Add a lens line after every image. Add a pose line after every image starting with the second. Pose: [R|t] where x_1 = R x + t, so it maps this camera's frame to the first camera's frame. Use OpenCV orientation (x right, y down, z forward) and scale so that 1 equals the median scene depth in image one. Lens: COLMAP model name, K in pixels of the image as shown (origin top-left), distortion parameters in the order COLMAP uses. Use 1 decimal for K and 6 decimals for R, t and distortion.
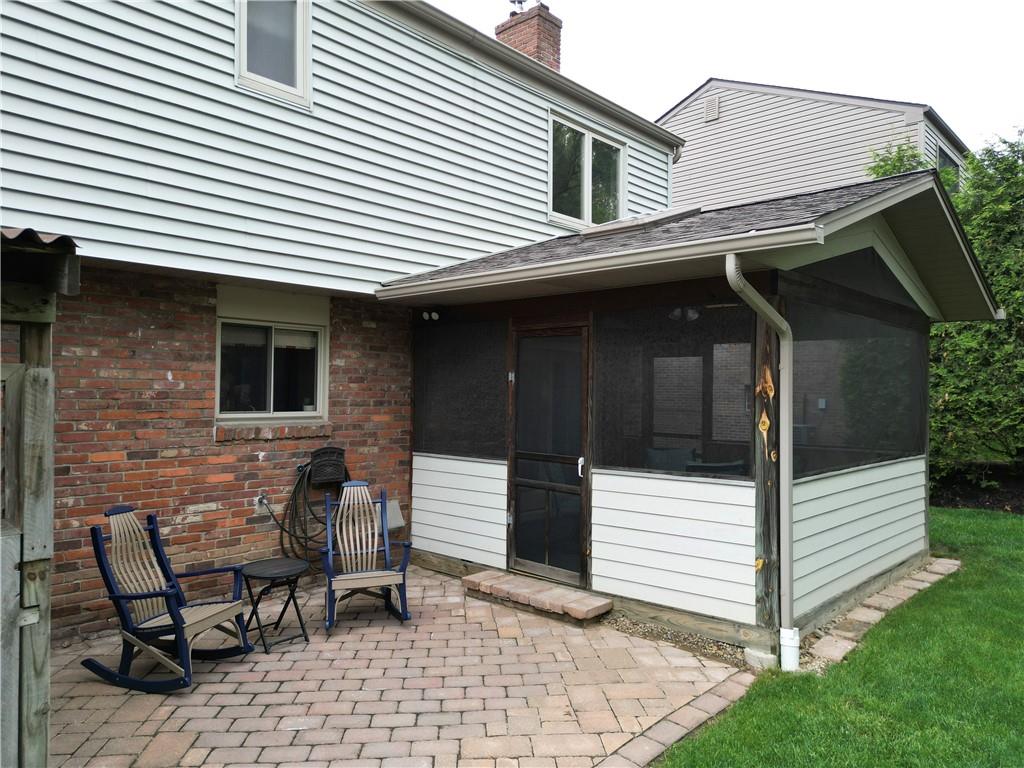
lens RADIAL K [[718.5, 0, 508.0], [0, 718.5, 383.6], [0, 0, 1]] dist [0.077415, -0.075754]
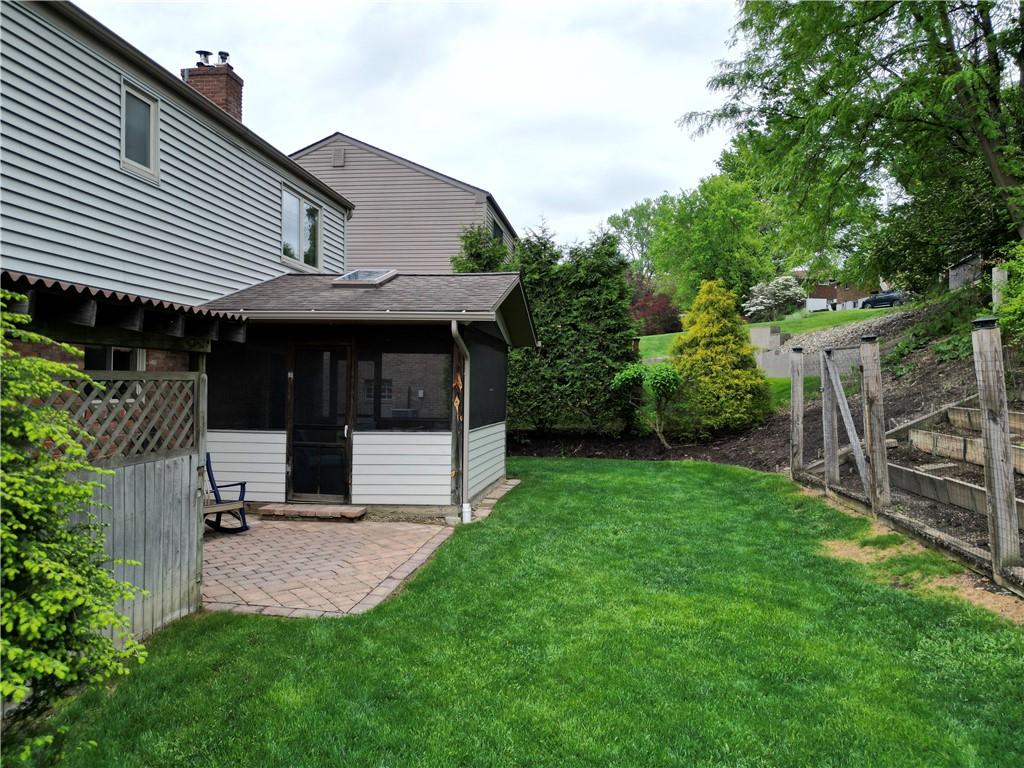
lens RADIAL K [[718.5, 0, 508.0], [0, 718.5, 383.6], [0, 0, 1]] dist [0.077415, -0.075754]
pose [[0.826863, 0.006956, 0.562360, -0.477888], [-0.013692, 0.999876, 0.007764, -0.010252], [-0.562236, -0.014120, 0.826856, -0.527378]]
